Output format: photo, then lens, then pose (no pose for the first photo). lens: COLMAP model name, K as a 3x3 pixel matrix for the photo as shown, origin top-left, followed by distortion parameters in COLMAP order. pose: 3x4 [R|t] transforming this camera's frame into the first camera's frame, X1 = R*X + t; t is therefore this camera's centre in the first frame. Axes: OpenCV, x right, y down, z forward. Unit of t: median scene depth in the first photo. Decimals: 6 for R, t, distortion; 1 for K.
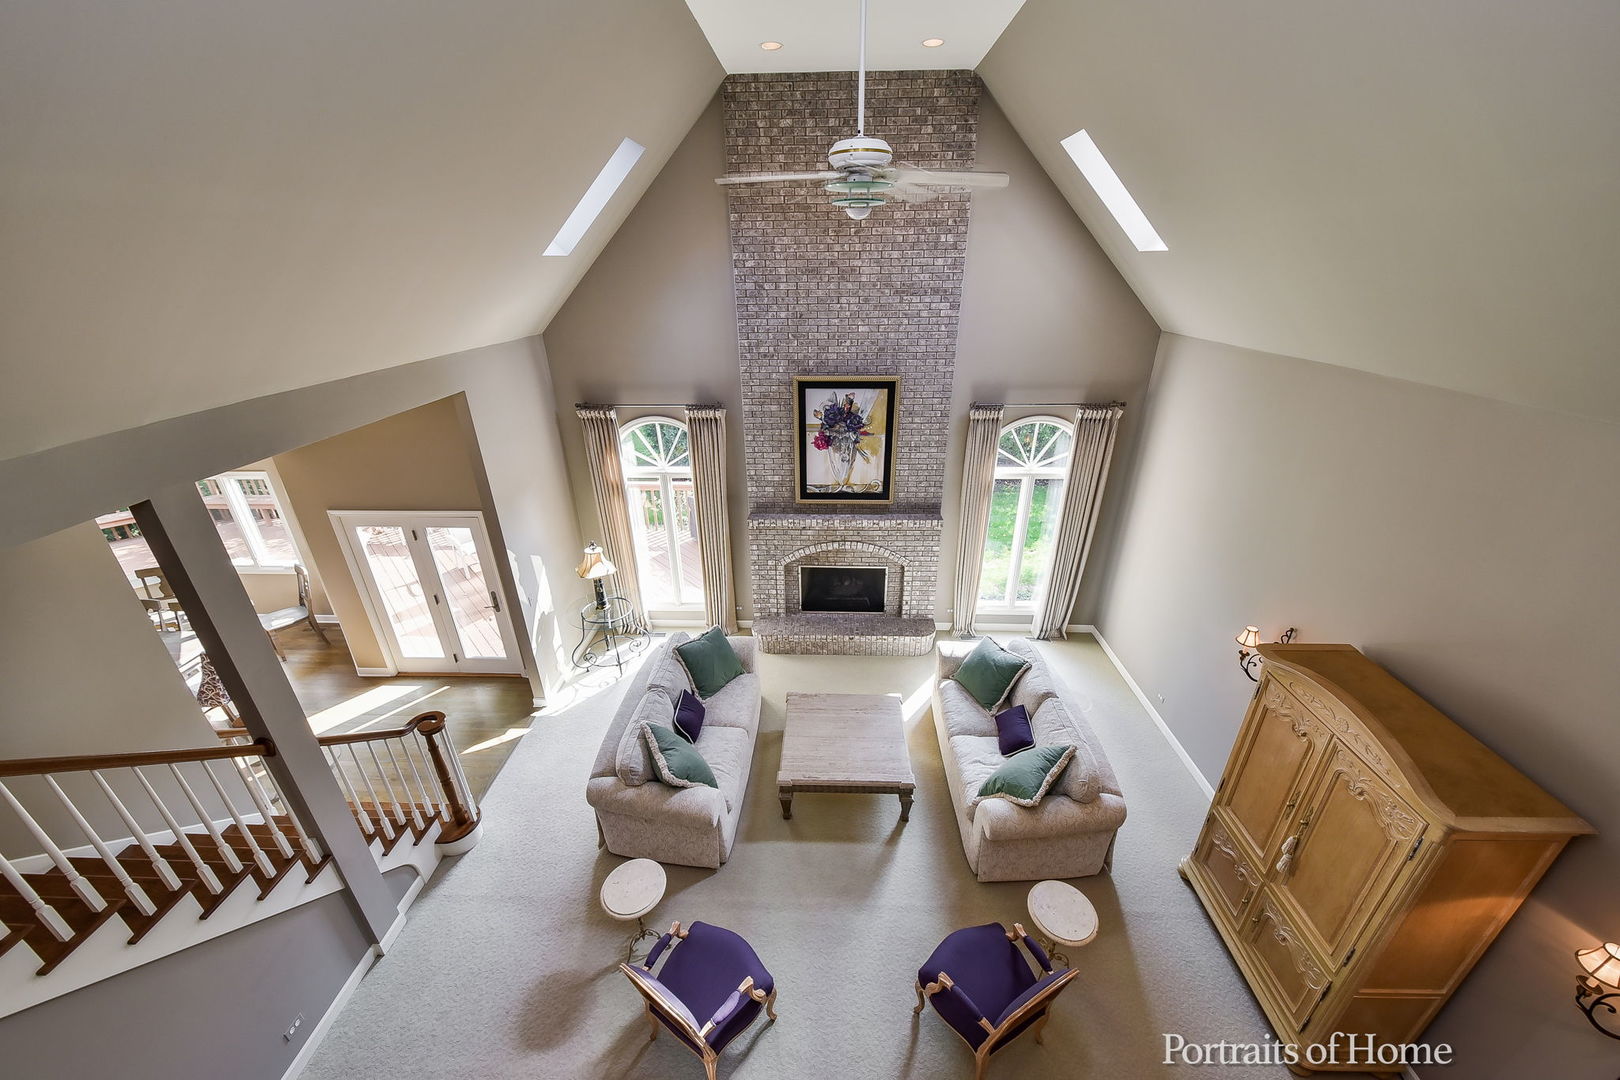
lens RADIAL K [[598.9, 0, 804.9], [0, 598.9, 540.4], [0, 0, 1]] dist [-0.000298, -0.002103]
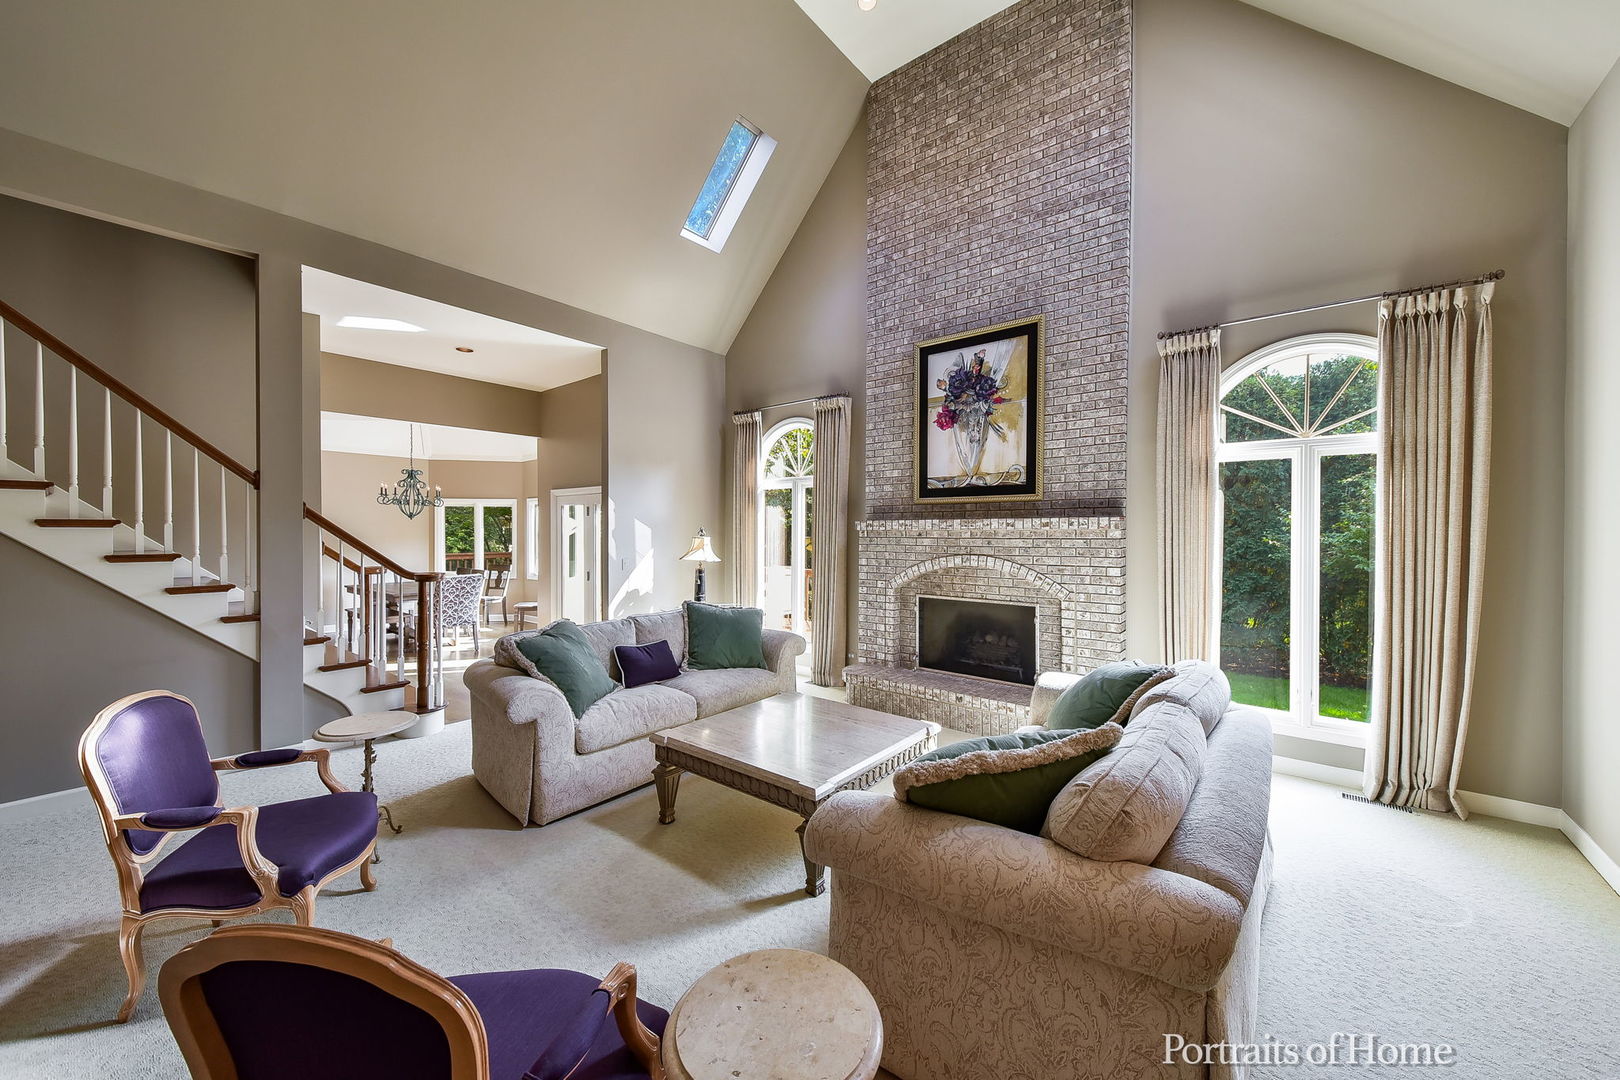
lens RADIAL K [[598.9, 0, 800.3], [0, 598.9, 534.4], [0, 0, 1]] dist [-0.000298, -0.002103]
pose [[0.799853, 0.020921, -0.599831, 0.352002], [-0.262741, 0.910751, -0.318591, 0.275283], [0.539632, 0.412426, 0.733964, 0.387863]]
